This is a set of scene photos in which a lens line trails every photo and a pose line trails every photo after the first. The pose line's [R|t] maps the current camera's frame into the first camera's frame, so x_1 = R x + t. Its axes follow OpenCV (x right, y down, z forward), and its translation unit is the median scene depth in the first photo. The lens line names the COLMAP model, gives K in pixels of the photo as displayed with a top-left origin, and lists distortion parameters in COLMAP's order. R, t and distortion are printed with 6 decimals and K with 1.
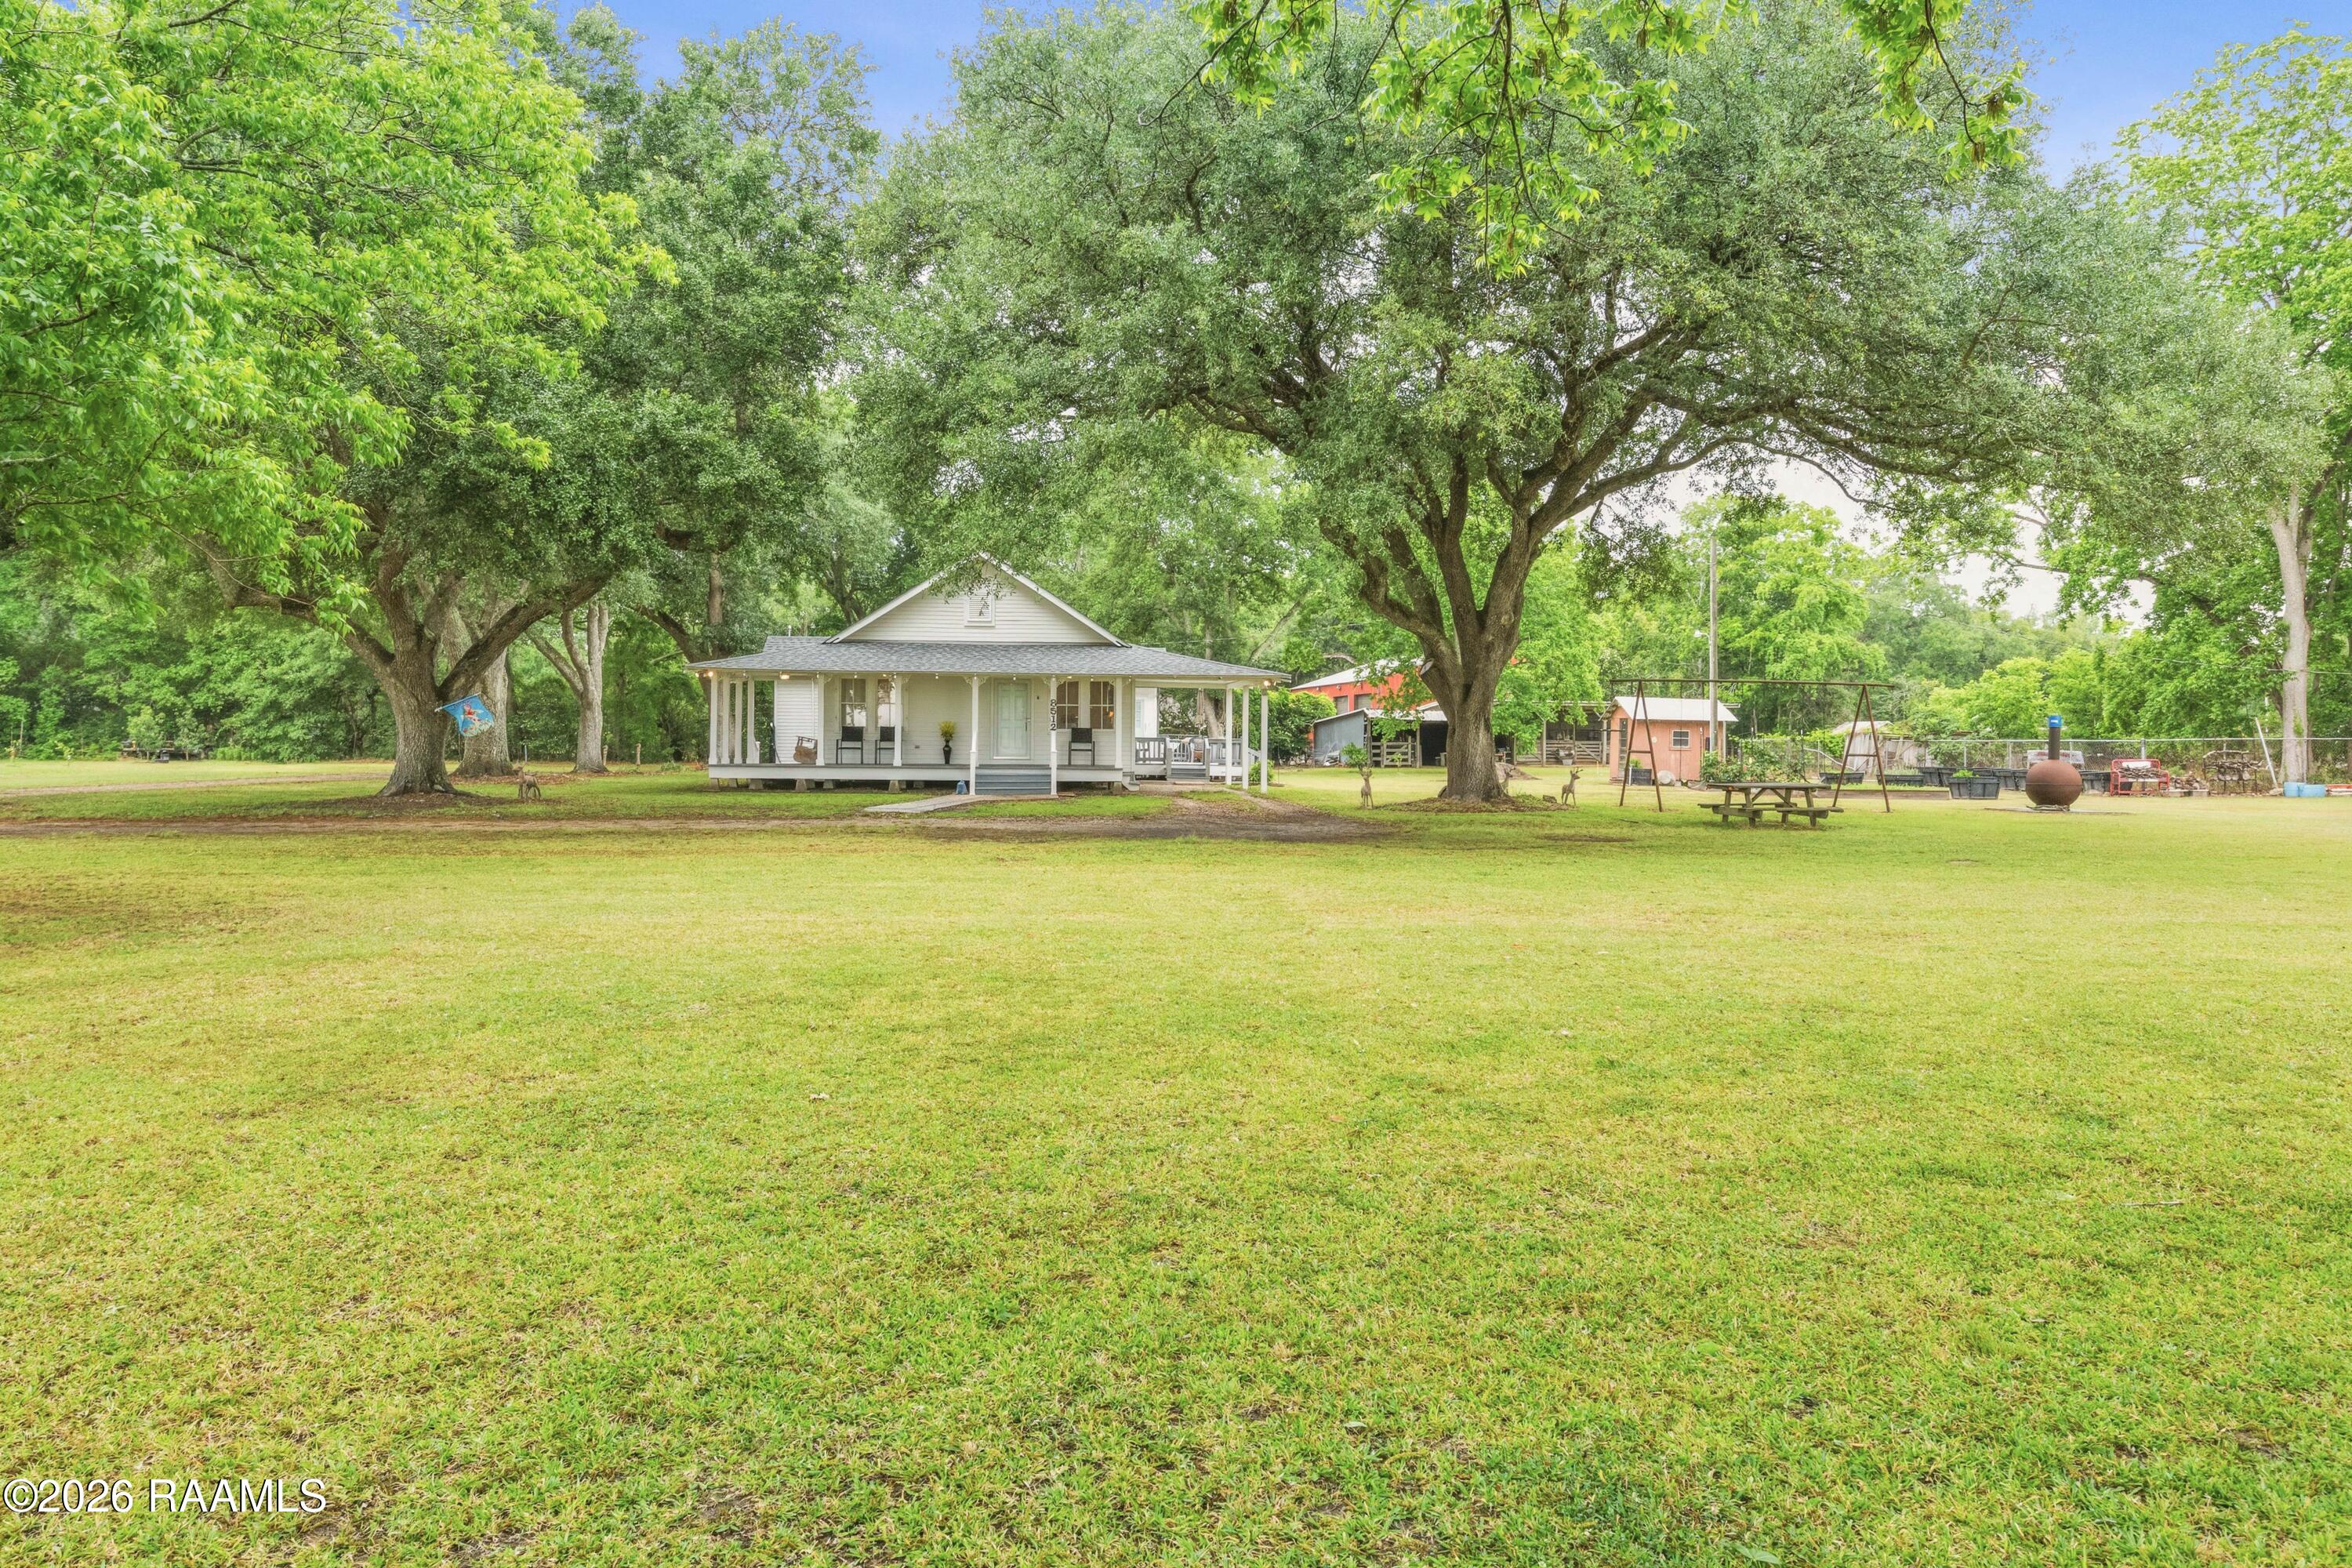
lens RADIAL K [[1500.2, 0, 1162.7], [0, 1500.2, 772.1], [0, 0, 1]] dist [0.001411, 0.003195]
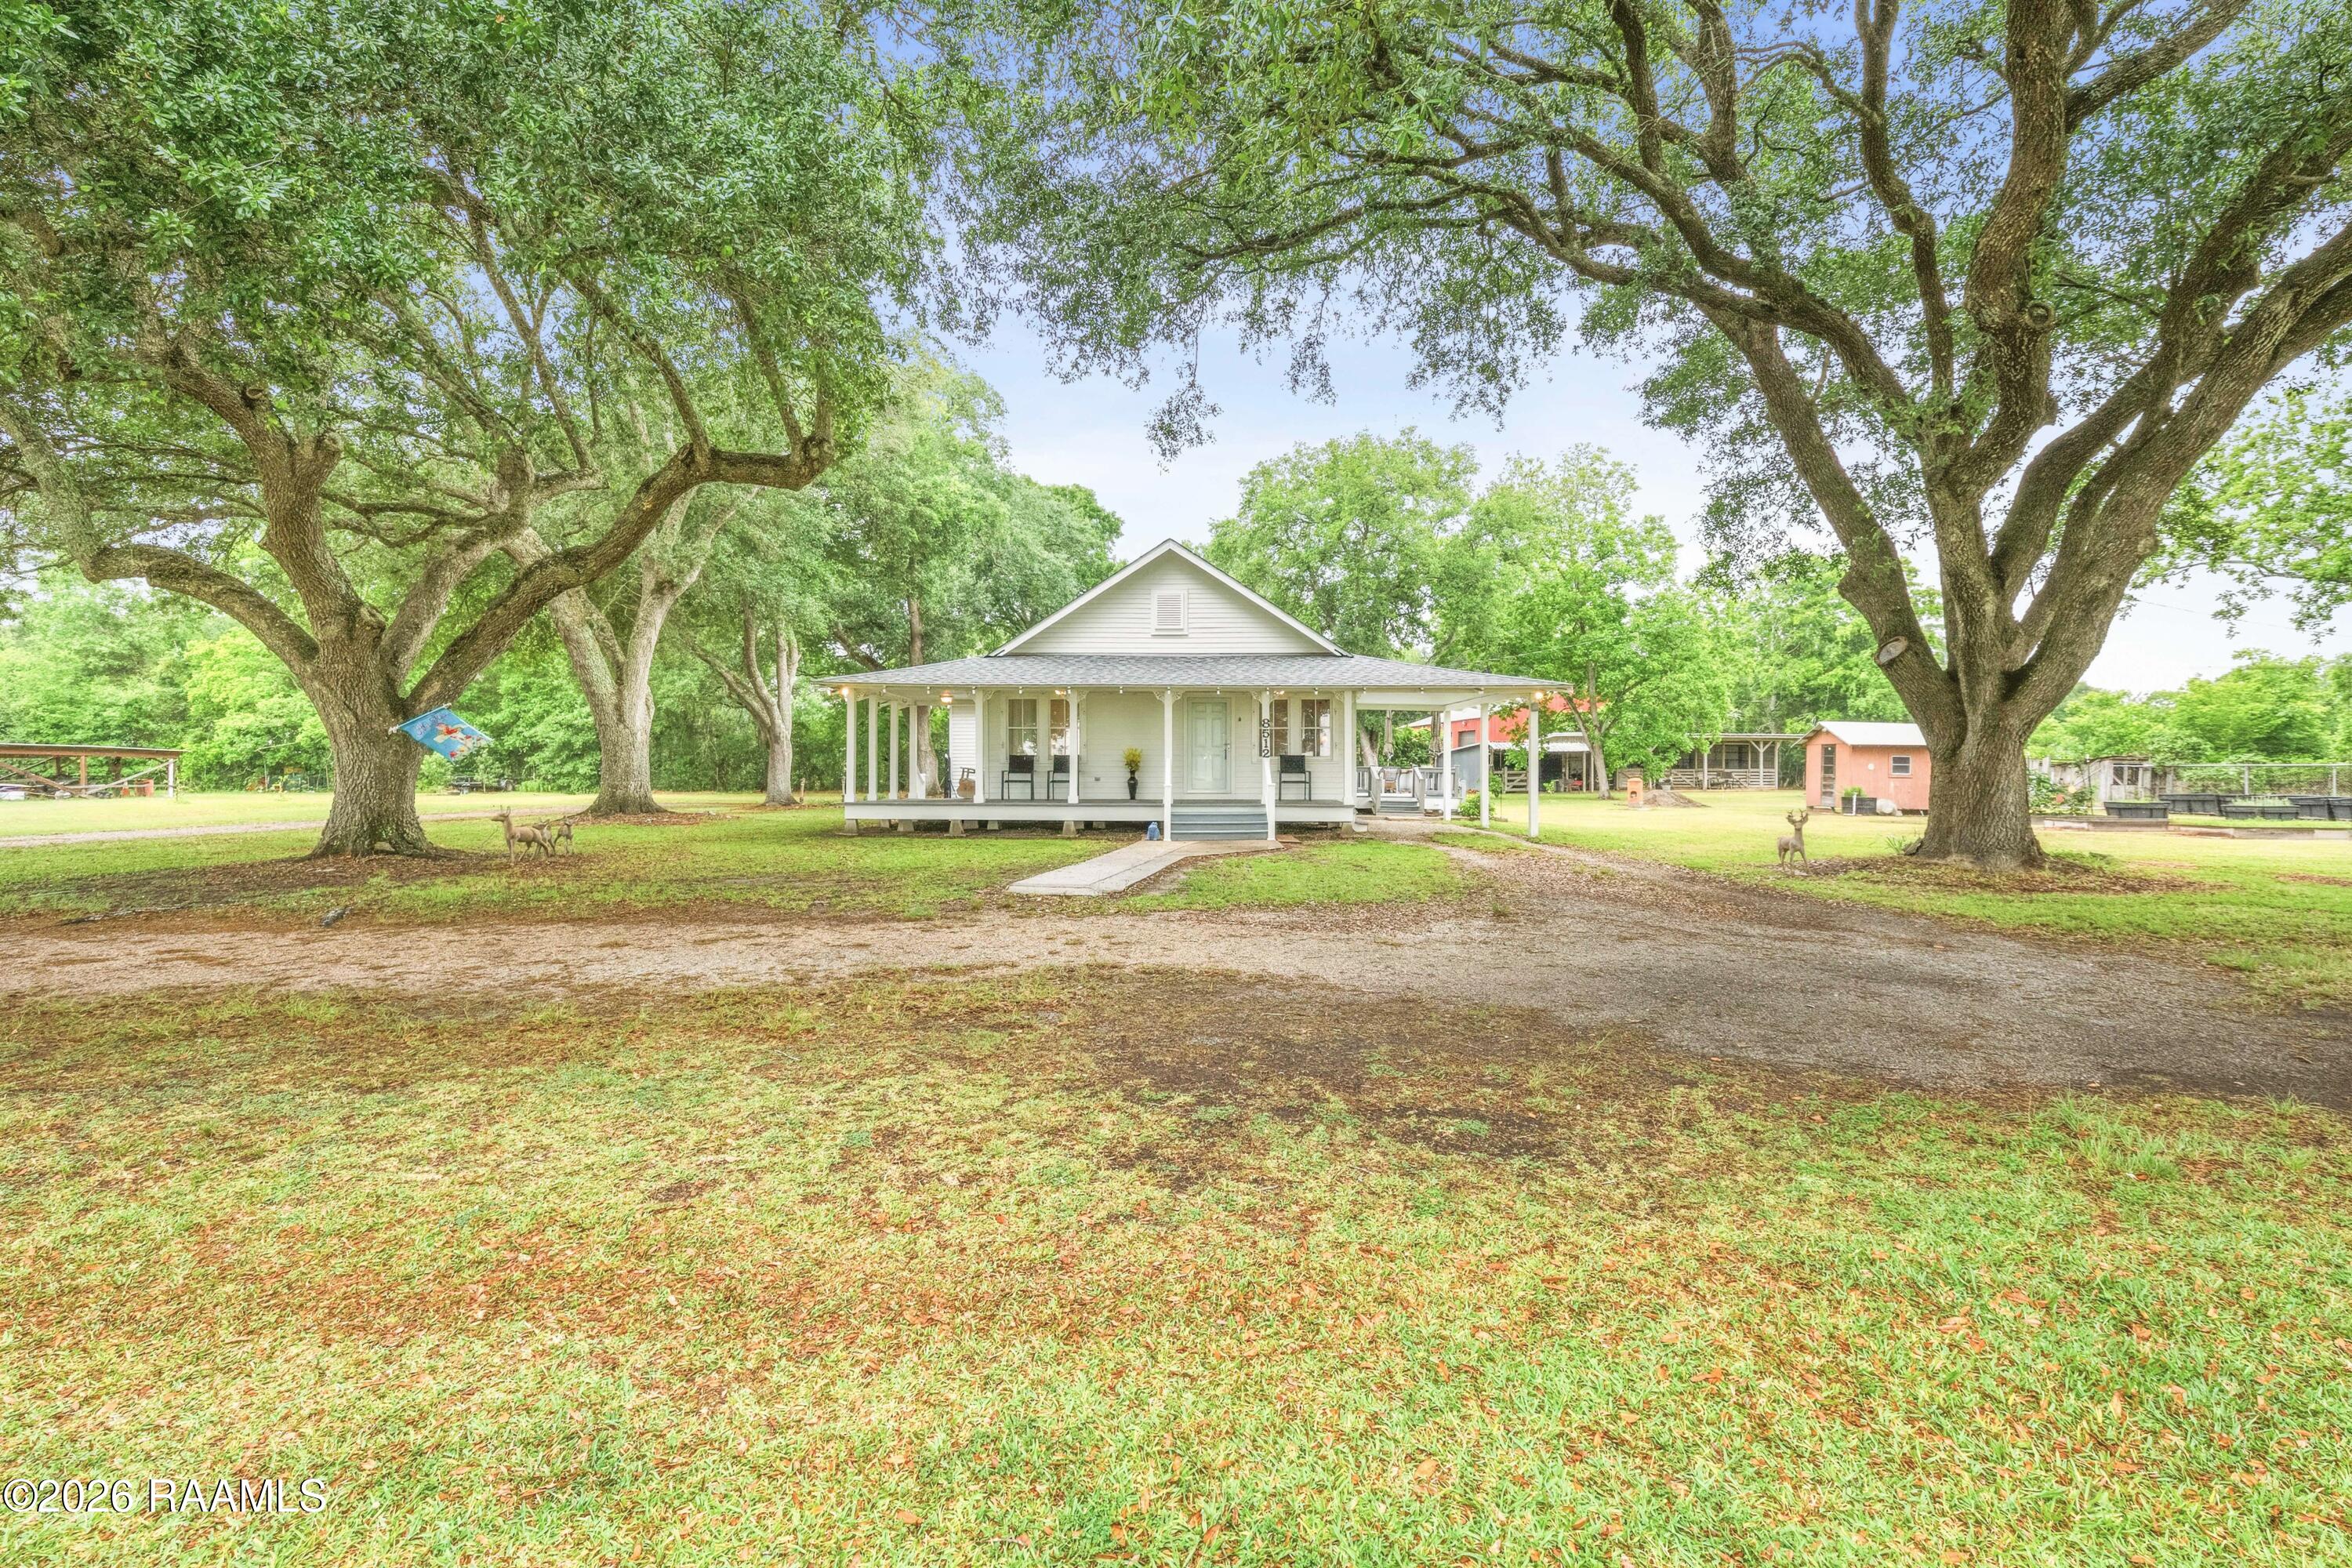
lens RADIAL K [[1023.0, 0, 1165.2], [0, 1023.0, 770.0], [0, 0, 1]] dist [0.002721, 0.000027]
pose [[0.995326, -0.006301, -0.096369, -0.051897], [0.004130, 0.999734, -0.022705, -0.006348], [0.096486, 0.022201, 0.995087, 0.319143]]
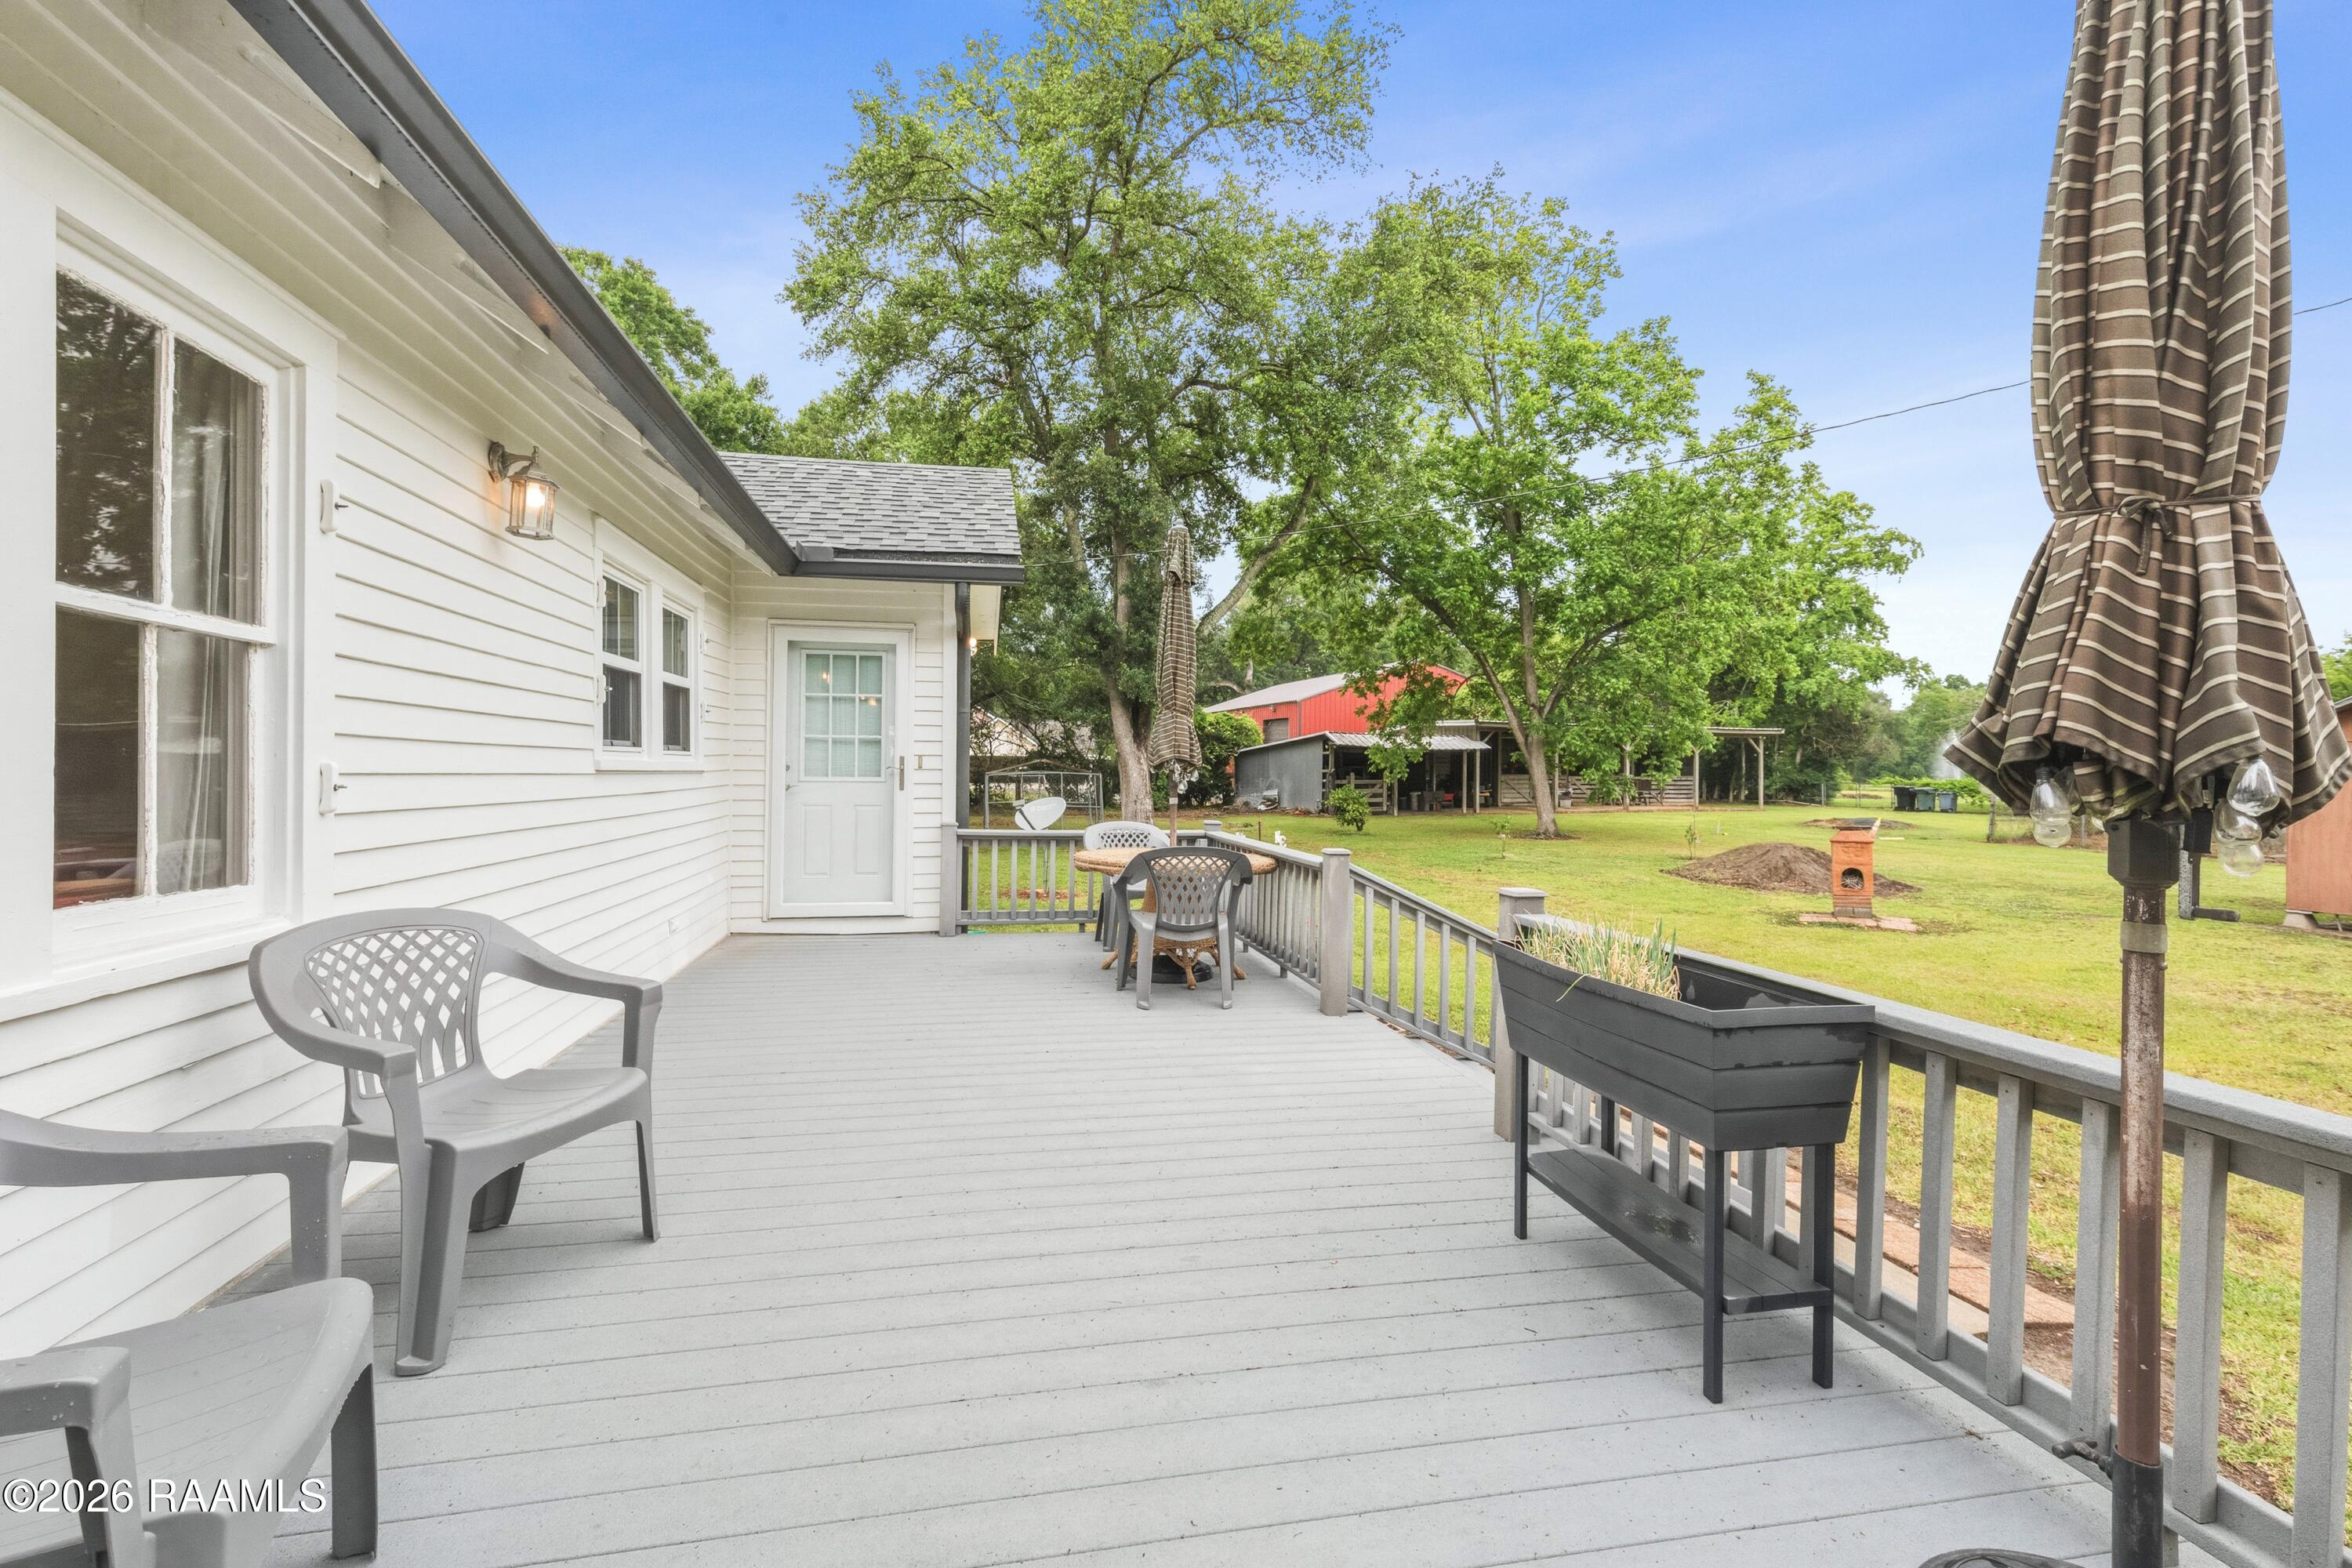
lens RADIAL K [[997.6, 0, 1171.0], [0, 997.6, 762.0], [0, 0, 1]] dist [0.011635, -0.000019]
pose [[0.993139, -0.000501, 0.116939, 0.011065], [0.003047, 0.999762, -0.021592, -0.028297], [-0.116900, 0.021801, 0.992904, 0.834963]]
